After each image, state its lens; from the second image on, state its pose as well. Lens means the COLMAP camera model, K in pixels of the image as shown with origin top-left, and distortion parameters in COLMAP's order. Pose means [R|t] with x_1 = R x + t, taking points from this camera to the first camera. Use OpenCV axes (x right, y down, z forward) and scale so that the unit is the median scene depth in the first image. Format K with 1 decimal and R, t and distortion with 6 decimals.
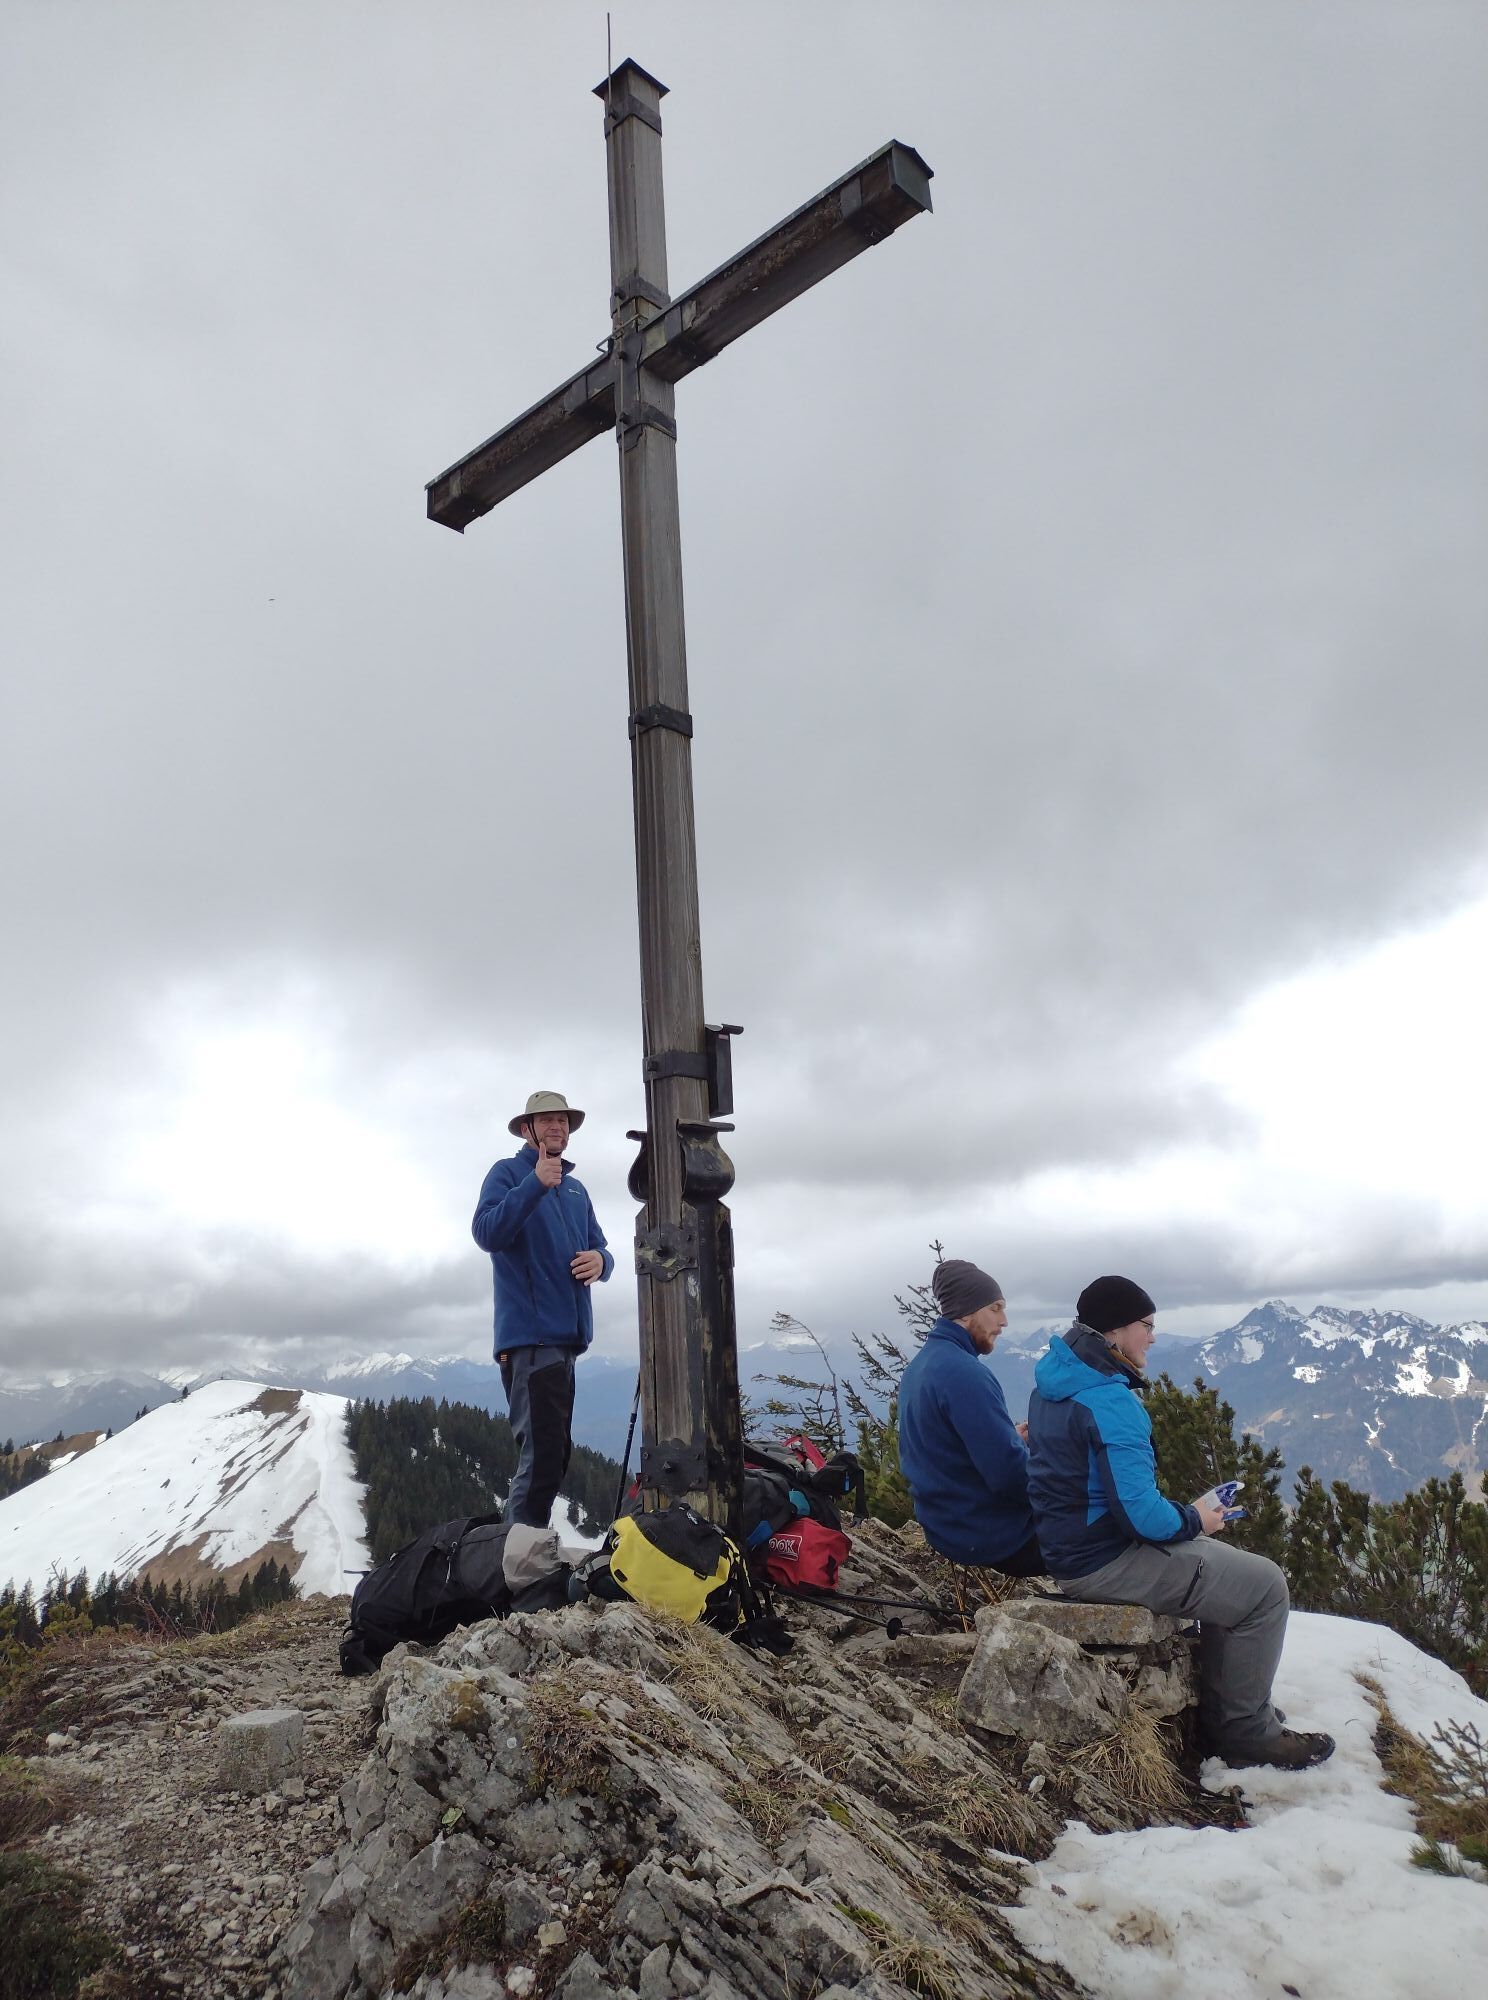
lens RADIAL K [[1550.4, 0, 744.0], [0, 1550.4, 1000.0], [0, 0, 1]] dist [0.126475, -0.179505]
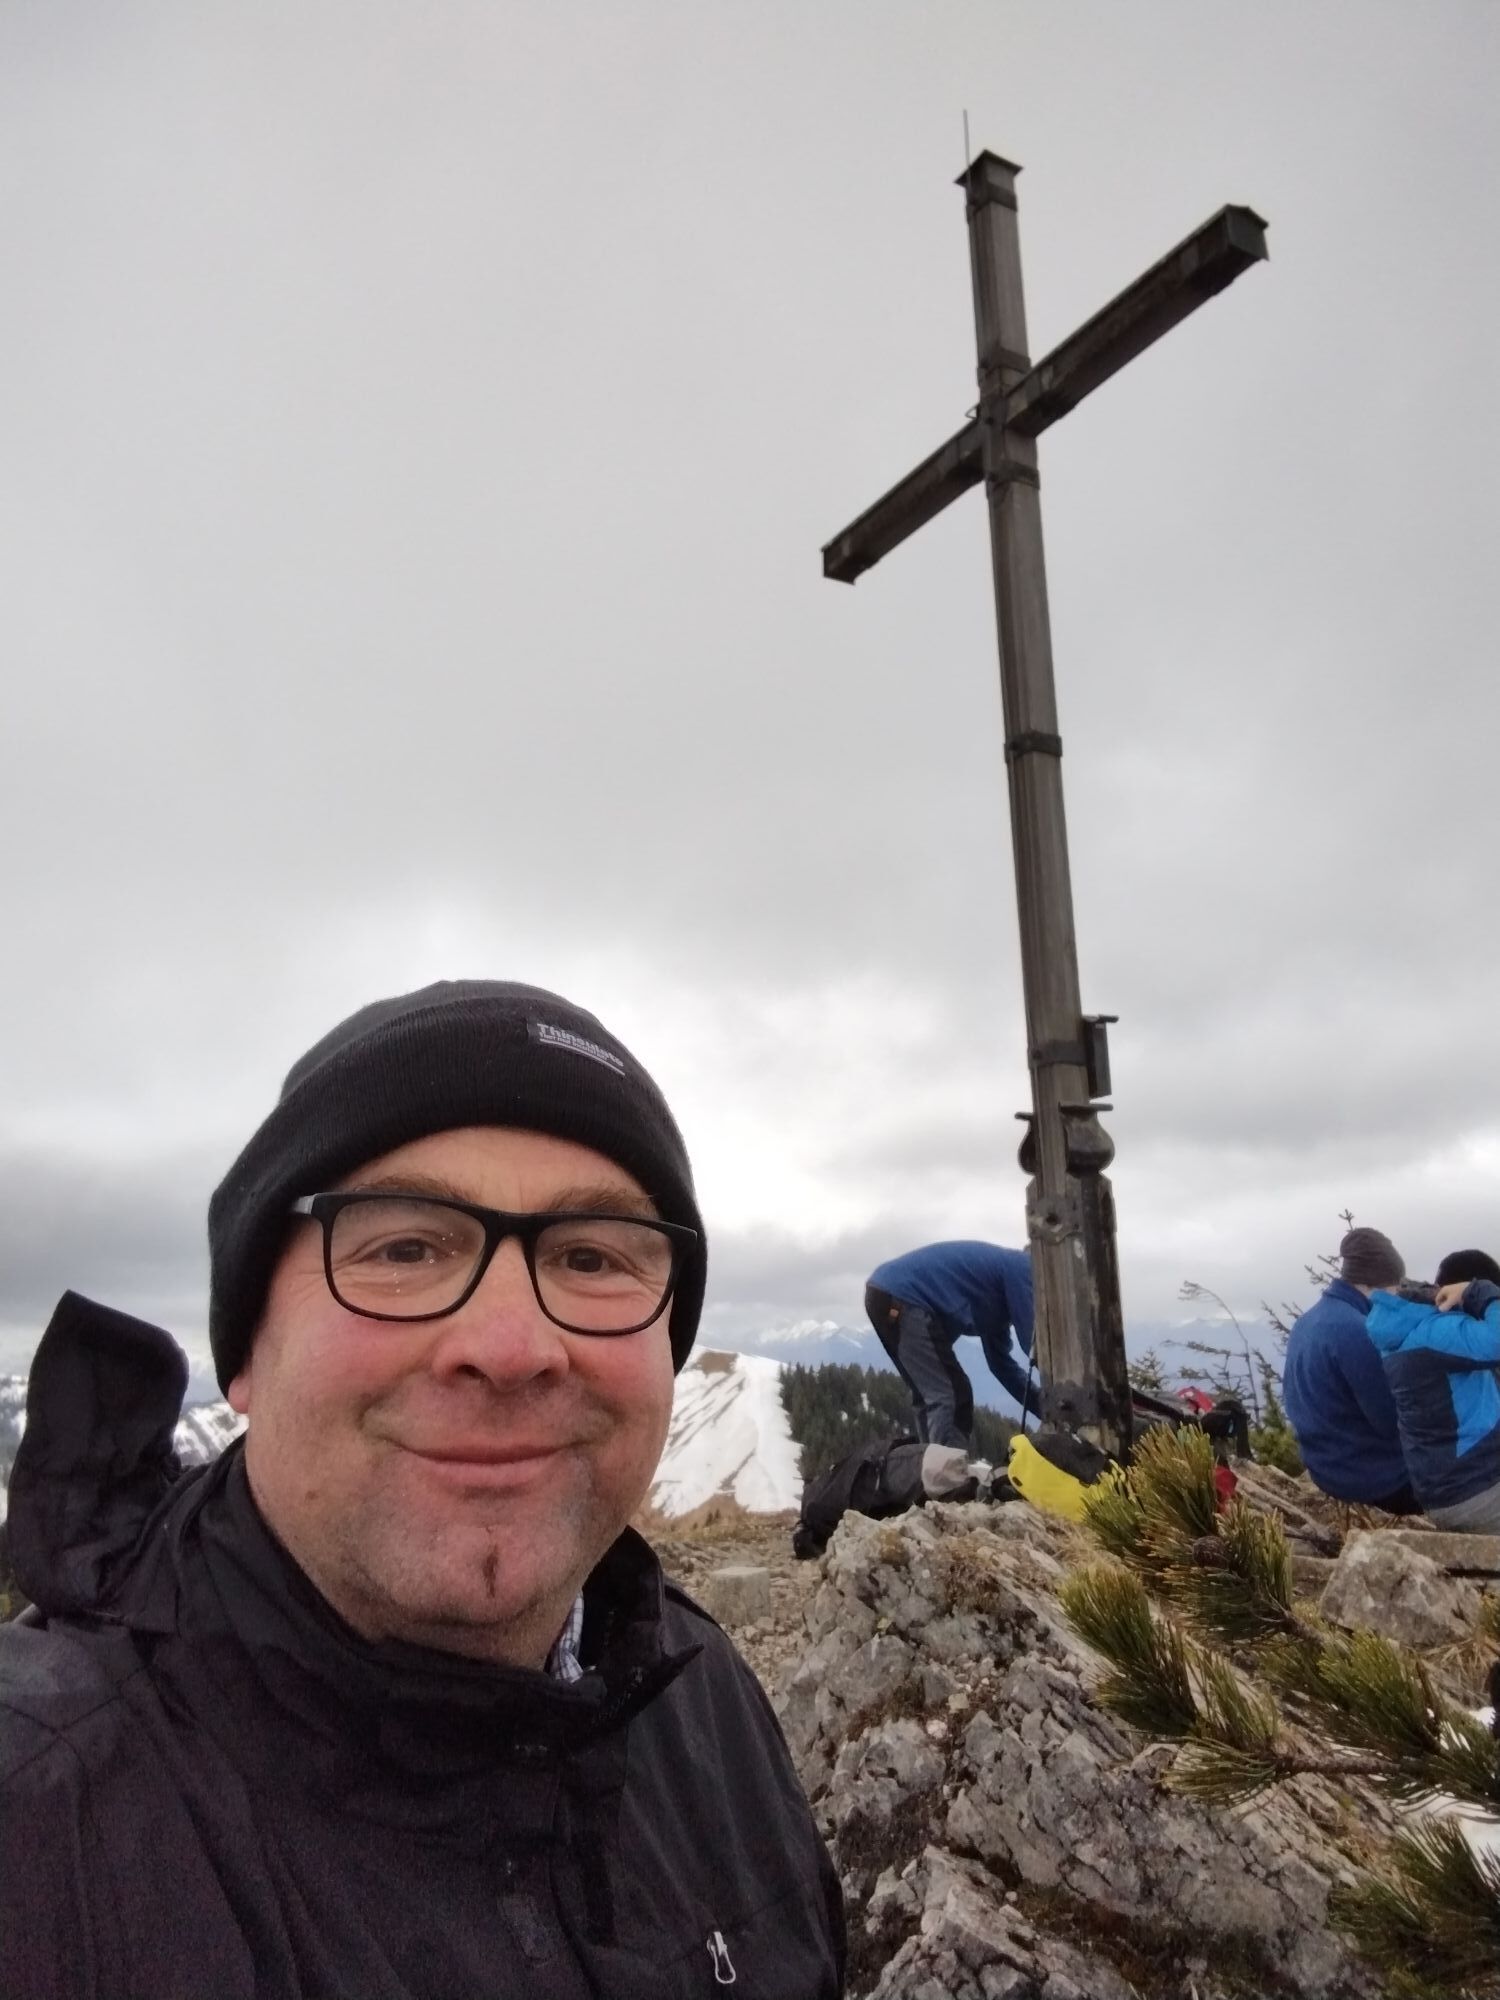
lens RADIAL K [[1639.3, 0, 750.0], [0, 1639.3, 1000.0], [0, 0, 1]] dist [-0.031153, 0.004719]
pose [[0.967260, -0.034907, -0.251376, 0.041110], [0.040809, 0.998999, 0.018302, -0.027699], [0.250485, -0.027961, 0.967717, -0.203304]]
